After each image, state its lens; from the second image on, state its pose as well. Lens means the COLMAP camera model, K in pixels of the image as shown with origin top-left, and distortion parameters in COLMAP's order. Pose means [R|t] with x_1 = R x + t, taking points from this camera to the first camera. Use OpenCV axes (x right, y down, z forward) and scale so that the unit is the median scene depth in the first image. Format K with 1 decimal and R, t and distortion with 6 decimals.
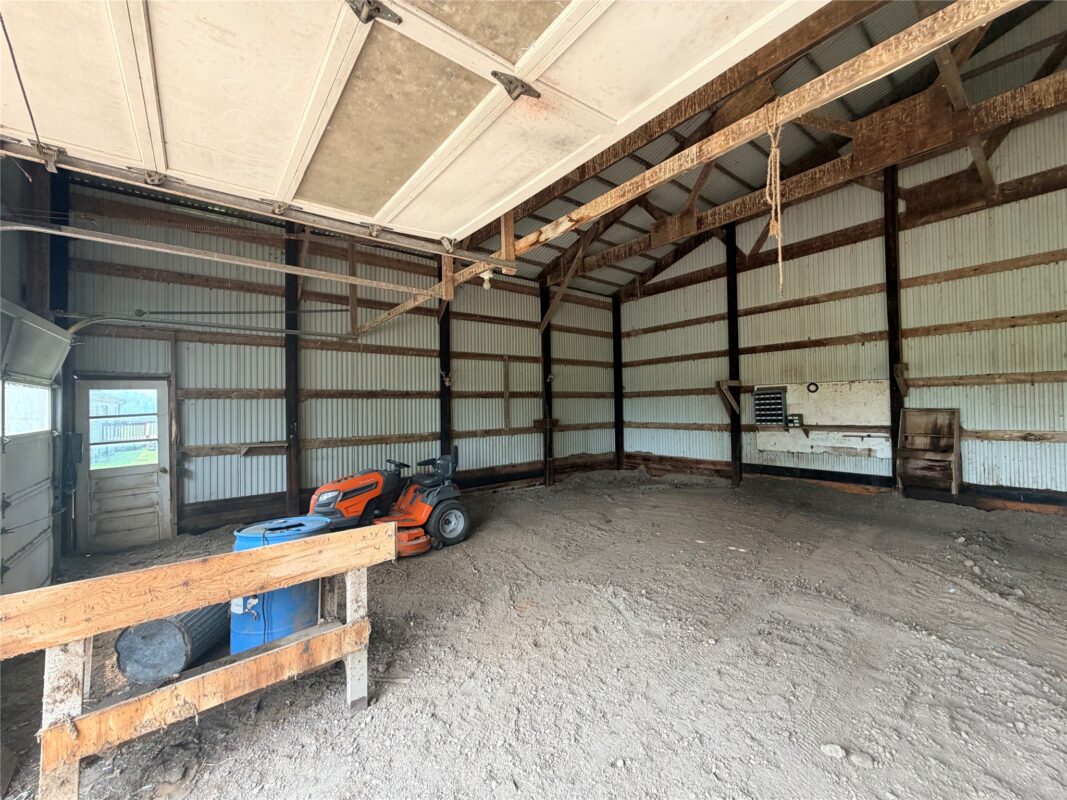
lens RADIAL K [[426.2, 0, 530.3], [0, 426.2, 399.4], [0, 0, 1]] dist [0.002617, -0.001173]
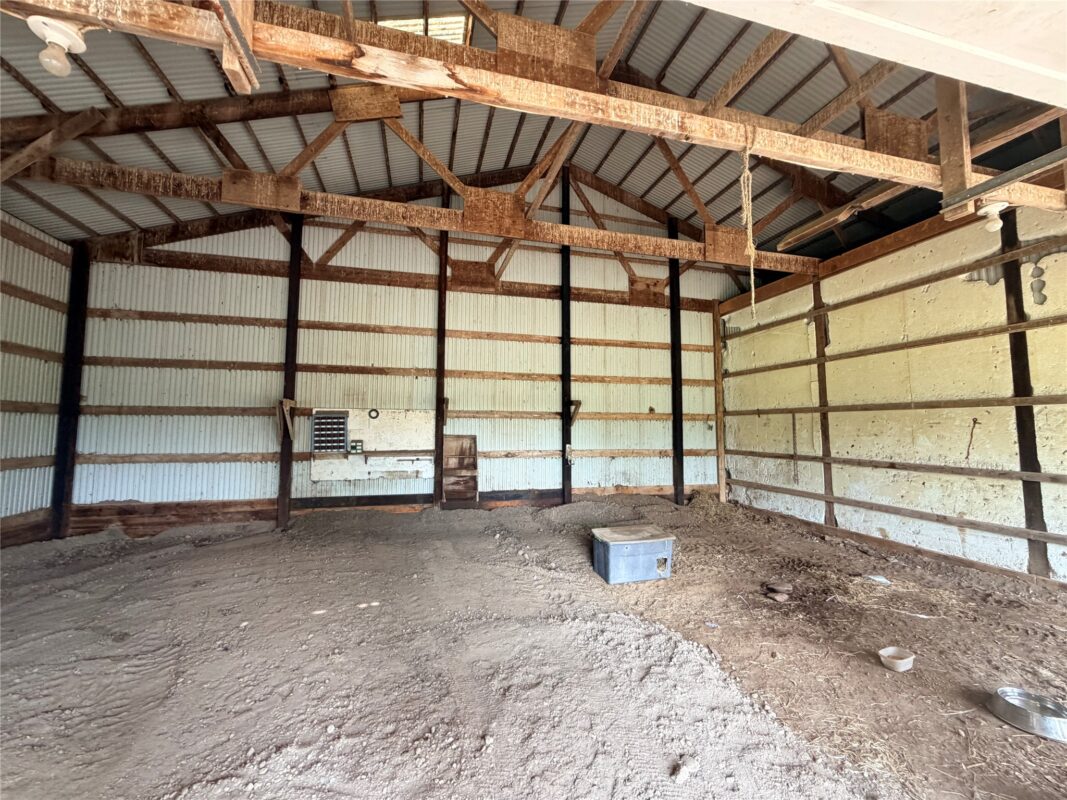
lens RADIAL K [[426.2, 0, 531.5], [0, 426.2, 399.3], [0, 0, 1]] dist [0.002617, -0.001173]
pose [[0.399001, 0.083569, 0.913135, -0.113151], [-0.026837, 0.996476, -0.079469, 0.008116], [-0.916558, 0.007203, 0.399837, 0.244793]]
